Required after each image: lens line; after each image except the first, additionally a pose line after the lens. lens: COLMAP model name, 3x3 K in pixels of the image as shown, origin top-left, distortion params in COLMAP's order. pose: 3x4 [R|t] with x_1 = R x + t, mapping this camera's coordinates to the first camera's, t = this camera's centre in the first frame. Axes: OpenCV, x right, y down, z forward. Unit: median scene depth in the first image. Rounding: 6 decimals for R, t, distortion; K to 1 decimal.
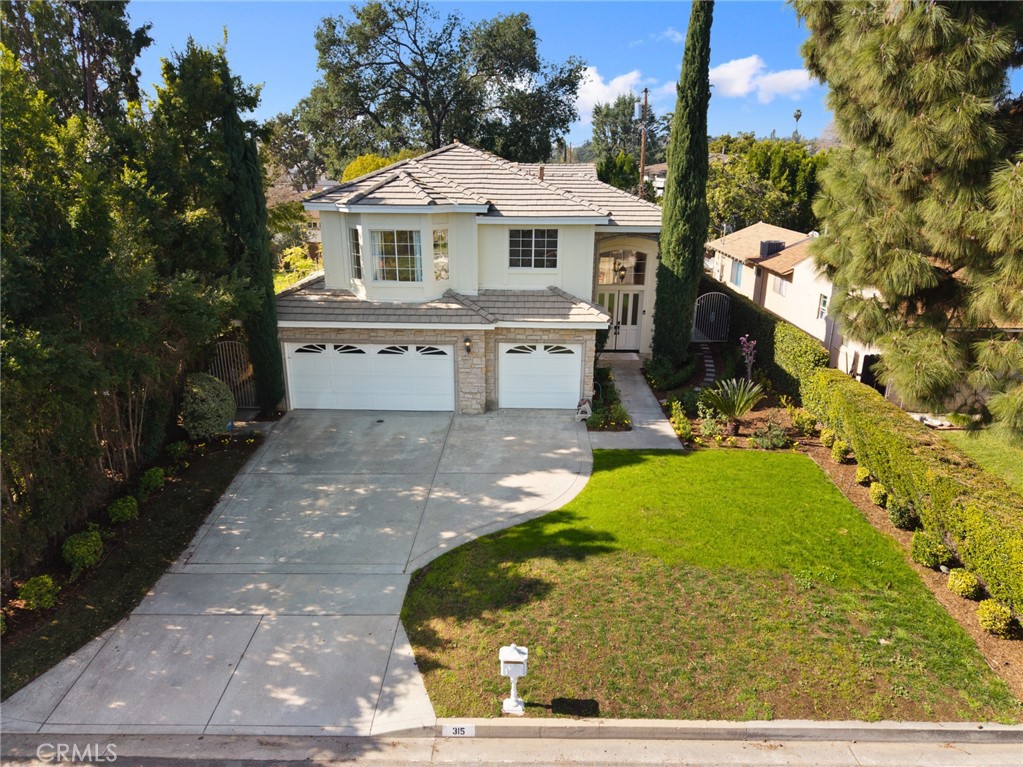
lens RADIAL K [[691.8, 0, 511.5], [0, 691.8, 383.5], [0, 0, 1]] dist [0.002166, -0.001827]
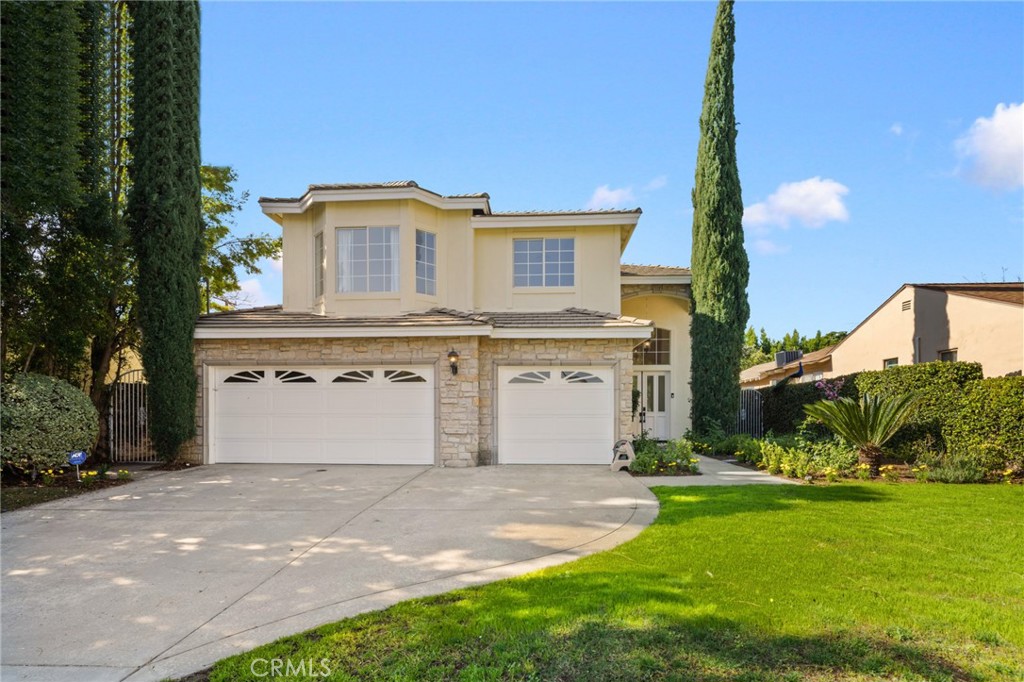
lens RADIAL K [[494.2, 0, 512.1], [0, 494.2, 411.8], [0, 0, 1]] dist [-0.015271, 0.000228]
pose [[0.999223, -0.006985, -0.038800, 0.016585], [-0.005778, 0.947604, -0.319394, 0.156361], [0.038998, 0.319370, 0.946827, 0.540235]]
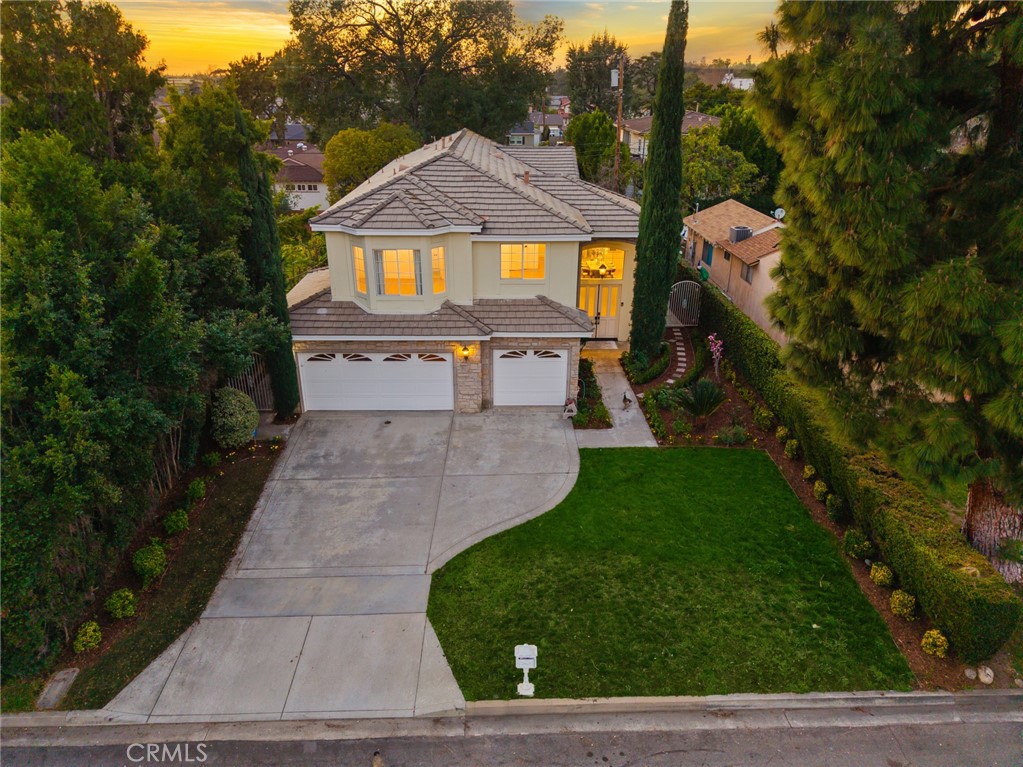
lens RADIAL K [[691.8, 0, 511.5], [0, 691.8, 383.5], [0, 0, 1]] dist [0.002166, -0.001827]
pose [[0.999164, -0.018075, 0.036673, -0.031315], [0.014500, 0.995324, 0.095494, -0.113108], [-0.038228, -0.094883, 0.994754, -0.110227]]
